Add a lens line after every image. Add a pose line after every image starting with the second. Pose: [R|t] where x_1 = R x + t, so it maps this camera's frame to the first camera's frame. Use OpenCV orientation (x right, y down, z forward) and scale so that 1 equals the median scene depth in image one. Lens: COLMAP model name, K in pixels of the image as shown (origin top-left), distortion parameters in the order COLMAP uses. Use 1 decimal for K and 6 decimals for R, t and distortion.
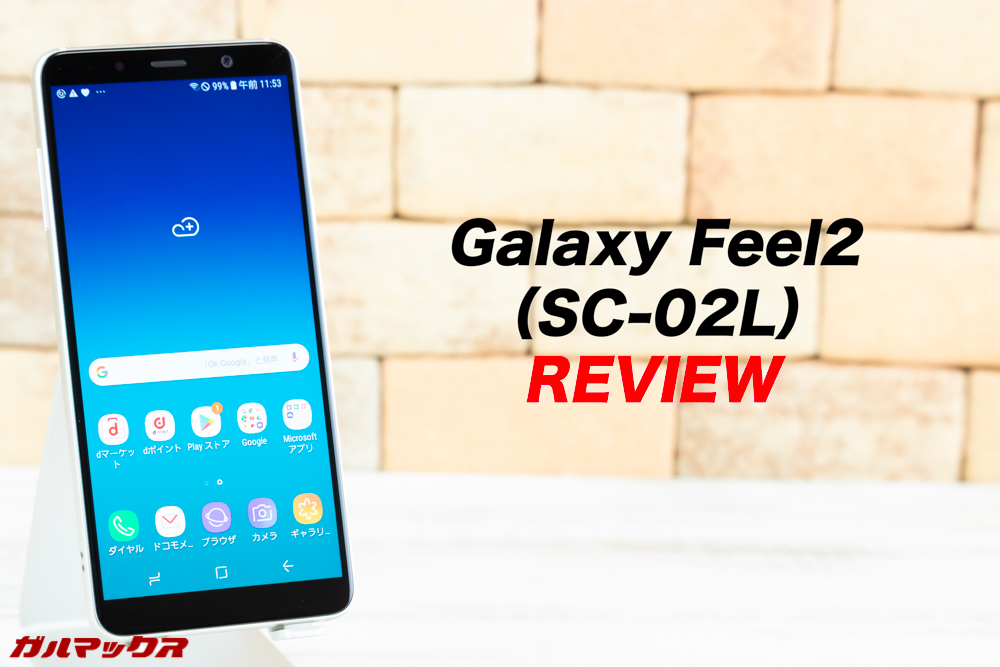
lens RADIAL K [[4095.2, 0, 500.0], [0, 4095.2, 333.5], [0, 0, 1]] dist [0.128874, 2.305042]
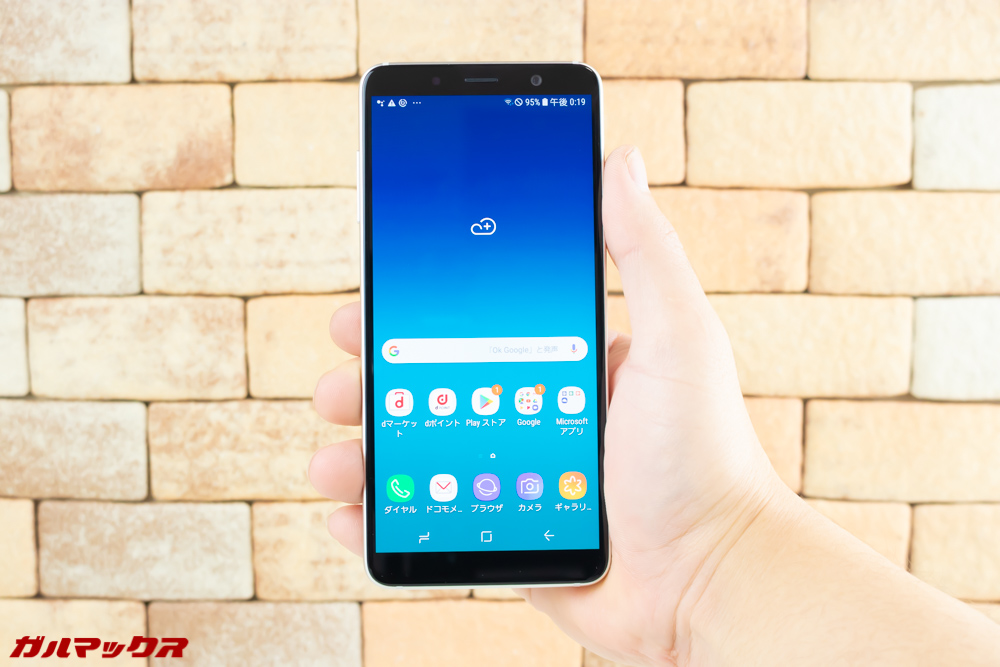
lens RADIAL K [[1582.8, 0, 500.0], [0, 1582.8, 333.5], [0, 0, 1]] dist [-0.011517, -0.052307]
pose [[0.936177, 0.086793, -0.340646, 0.078392], [-0.060868, 0.994426, 0.086088, -0.034616], [0.346220, -0.059859, 0.936242, 0.595716]]
